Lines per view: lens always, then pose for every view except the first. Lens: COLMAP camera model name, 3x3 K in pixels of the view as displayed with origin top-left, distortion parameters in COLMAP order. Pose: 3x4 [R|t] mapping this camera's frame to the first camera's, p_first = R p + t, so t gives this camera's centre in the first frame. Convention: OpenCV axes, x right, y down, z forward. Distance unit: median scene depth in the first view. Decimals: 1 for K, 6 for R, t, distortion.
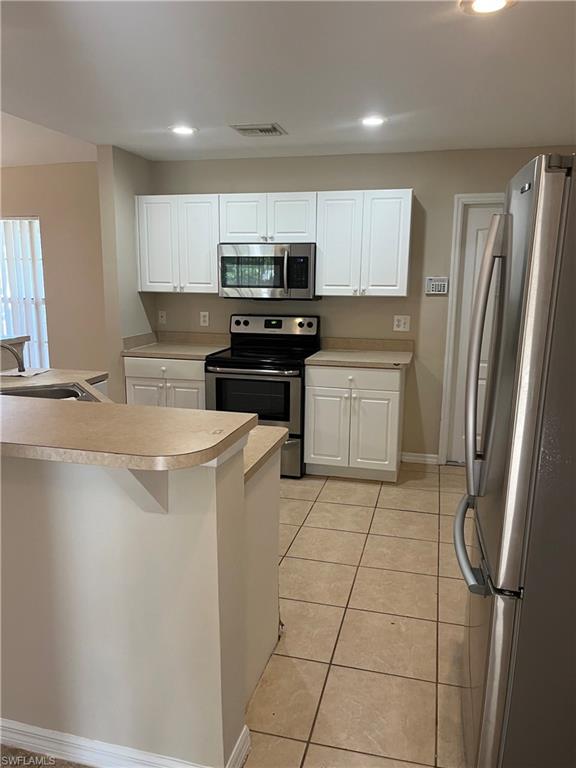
lens RADIAL K [[599.1, 0, 288.0], [0, 599.1, 384.0], [0, 0, 1]] dist [0.037672, -0.005212]
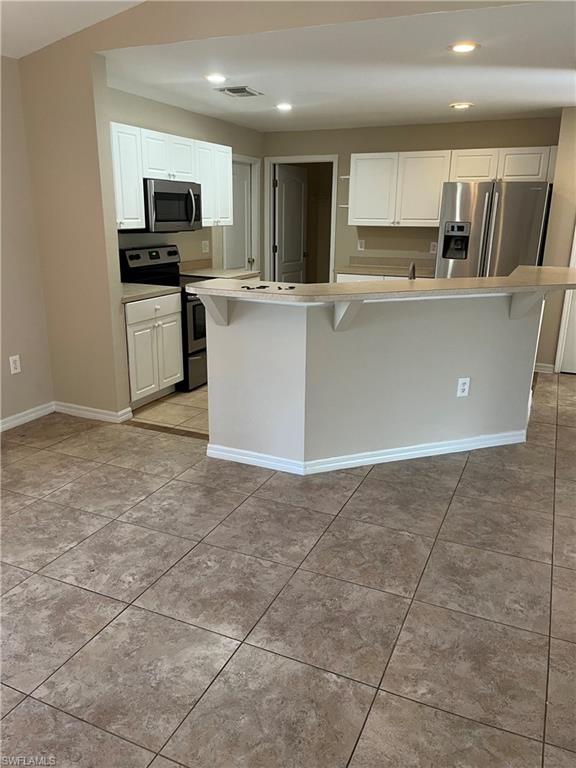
lens RADIAL K [[599.1, 0, 288.0], [0, 599.1, 384.0], [0, 0, 1]] dist [0.037672, -0.005212]
pose [[0.164604, -0.281308, 0.945395, -1.134121], [0.162088, 0.953153, 0.255395, -0.121599], [-0.972951, 0.111198, 0.202489, 0.587605]]
